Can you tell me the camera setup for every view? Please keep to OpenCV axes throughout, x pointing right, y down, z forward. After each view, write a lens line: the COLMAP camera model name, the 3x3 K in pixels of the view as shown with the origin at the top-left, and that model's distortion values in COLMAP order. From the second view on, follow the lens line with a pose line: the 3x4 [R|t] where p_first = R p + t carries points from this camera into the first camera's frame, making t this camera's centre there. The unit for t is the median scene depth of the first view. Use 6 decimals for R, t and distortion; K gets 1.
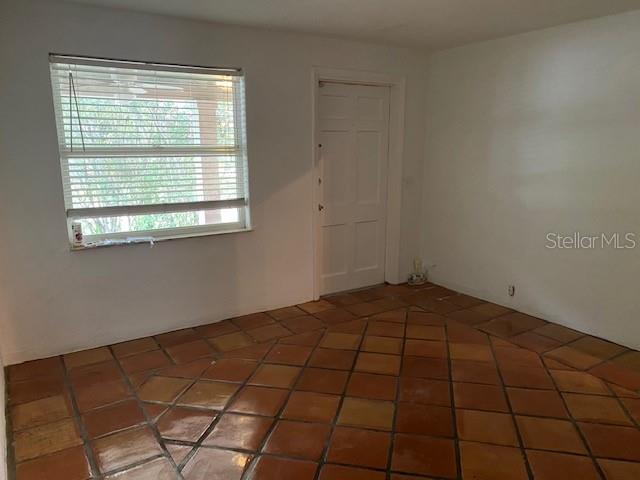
lens RADIAL K [[509.9, 0, 320.0], [0, 509.9, 240.0], [0, 0, 1]] dist [0.006146, -0.139282]
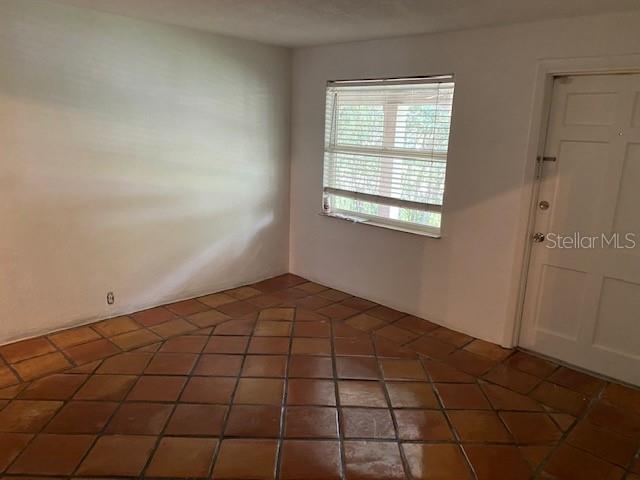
lens RADIAL K [[439.9, 0, 320.0], [0, 439.9, 240.0], [0, 0, 1]] dist [0.001018, -0.003028]
pose [[0.215832, 0.215679, -0.952313, 0.678522], [-0.247374, 0.955560, 0.160350, -0.103067], [0.944575, 0.200969, 0.259594, 0.611694]]
